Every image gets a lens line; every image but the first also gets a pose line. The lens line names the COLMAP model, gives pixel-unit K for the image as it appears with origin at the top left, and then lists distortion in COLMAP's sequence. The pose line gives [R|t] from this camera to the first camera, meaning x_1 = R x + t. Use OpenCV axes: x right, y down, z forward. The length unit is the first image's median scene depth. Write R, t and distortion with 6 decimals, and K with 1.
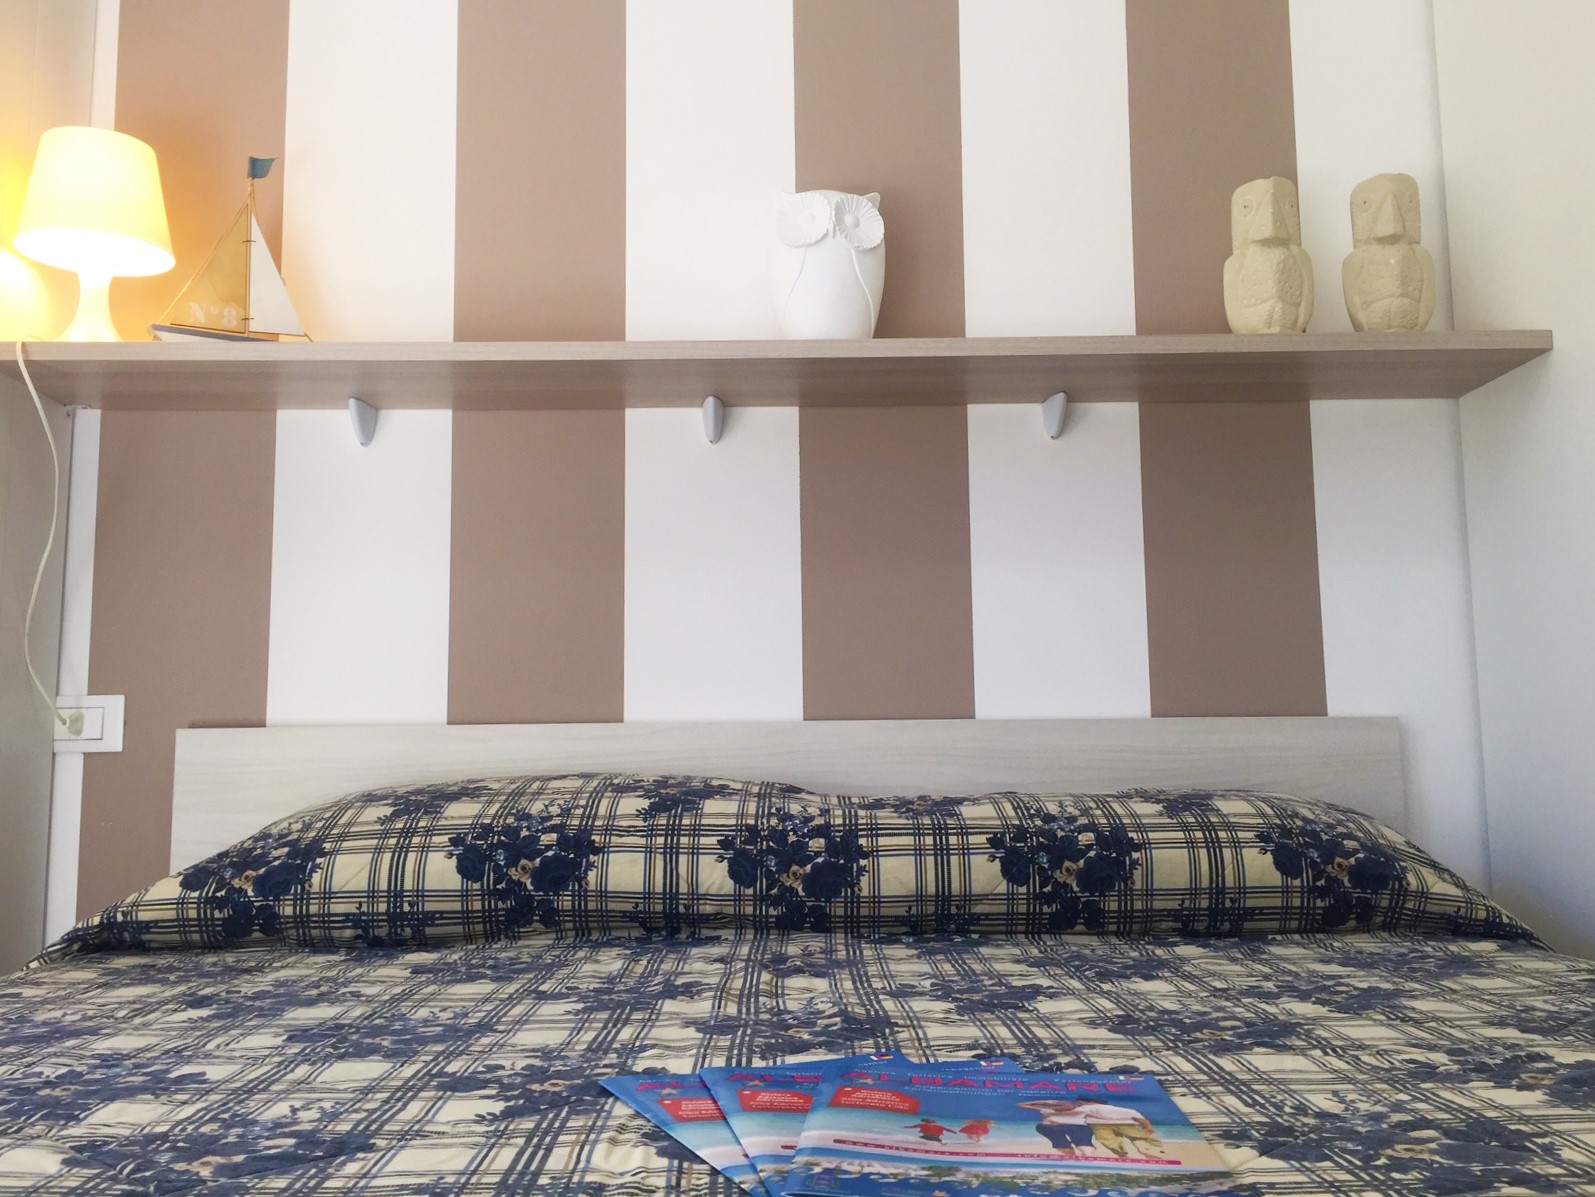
lens RADIAL K [[1337.8, 0, 804.9], [0, 1337.8, 607.6], [0, 0, 1]] dist [0.067056, -0.029336]
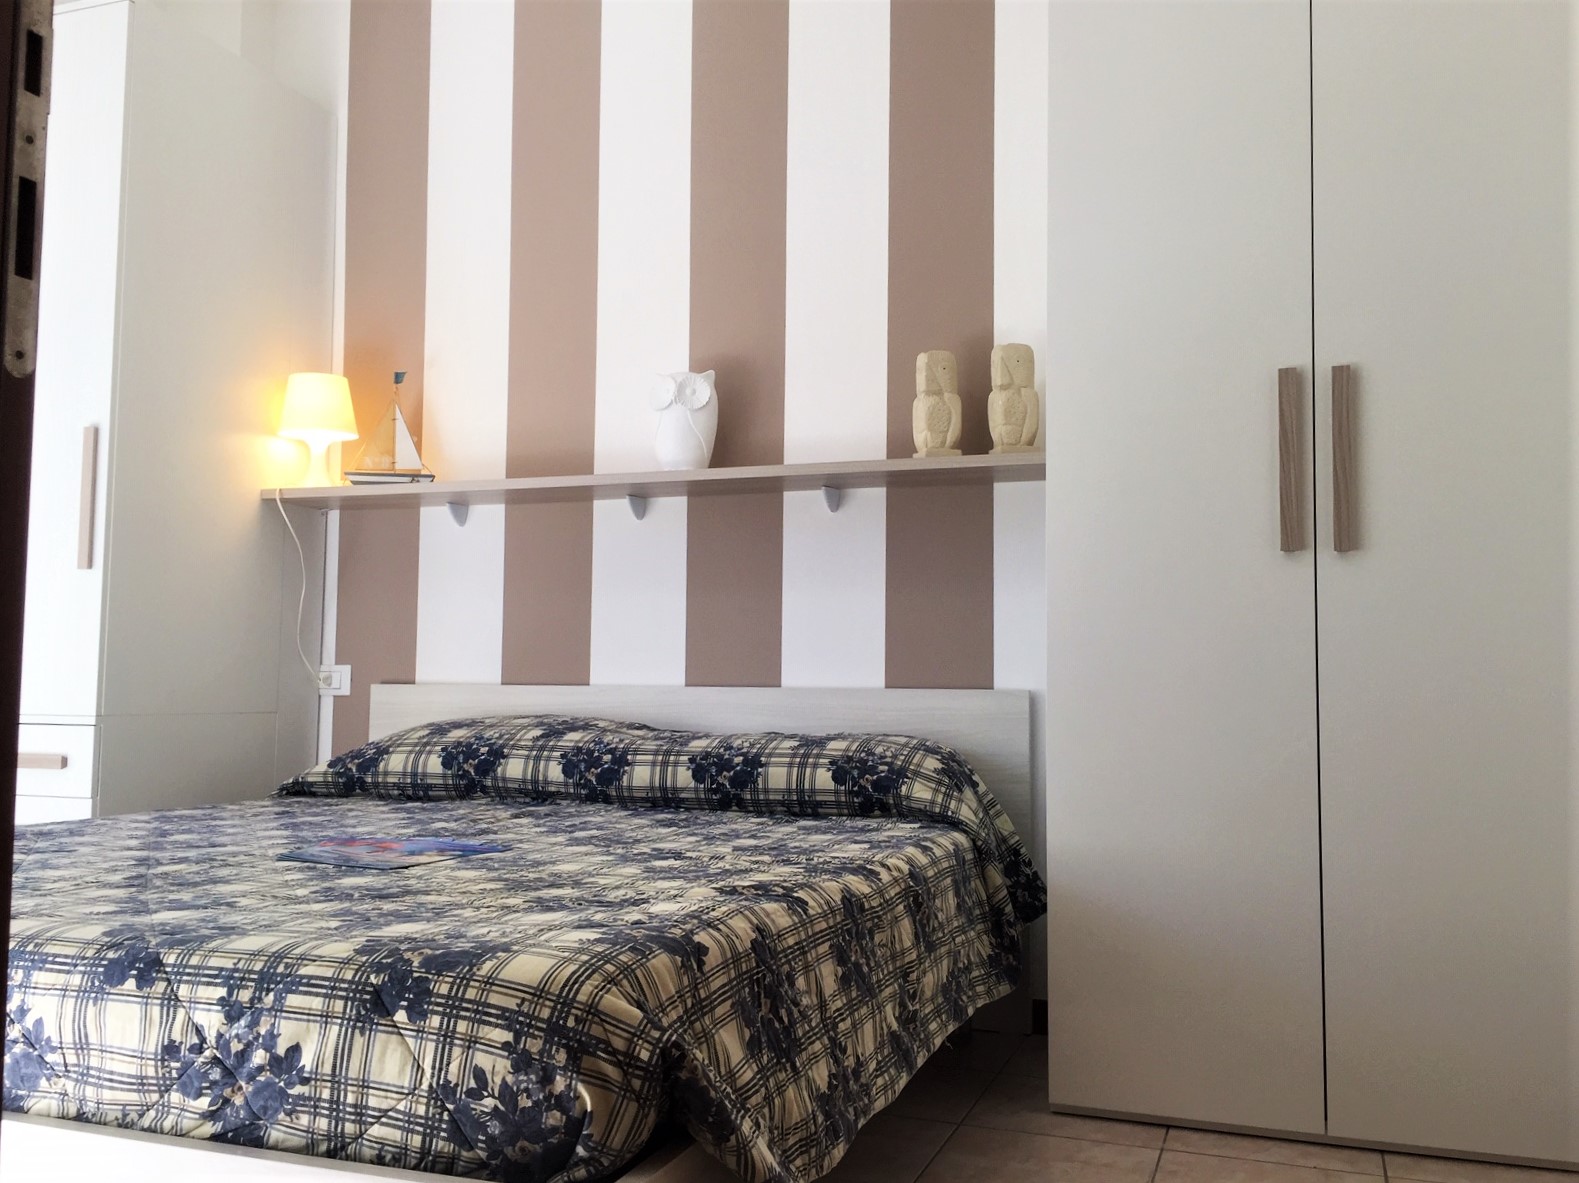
lens RADIAL K [[1324.4, 0, 815.1], [0, 1324.4, 581.8], [0, 0, 1]] dist [0.067056, -0.029336]
pose [[0.940558, -0.006536, -0.339569, 0.788729], [0.017740, 0.999395, 0.029901, -0.102383], [0.339168, -0.034148, 0.940106, -0.546673]]
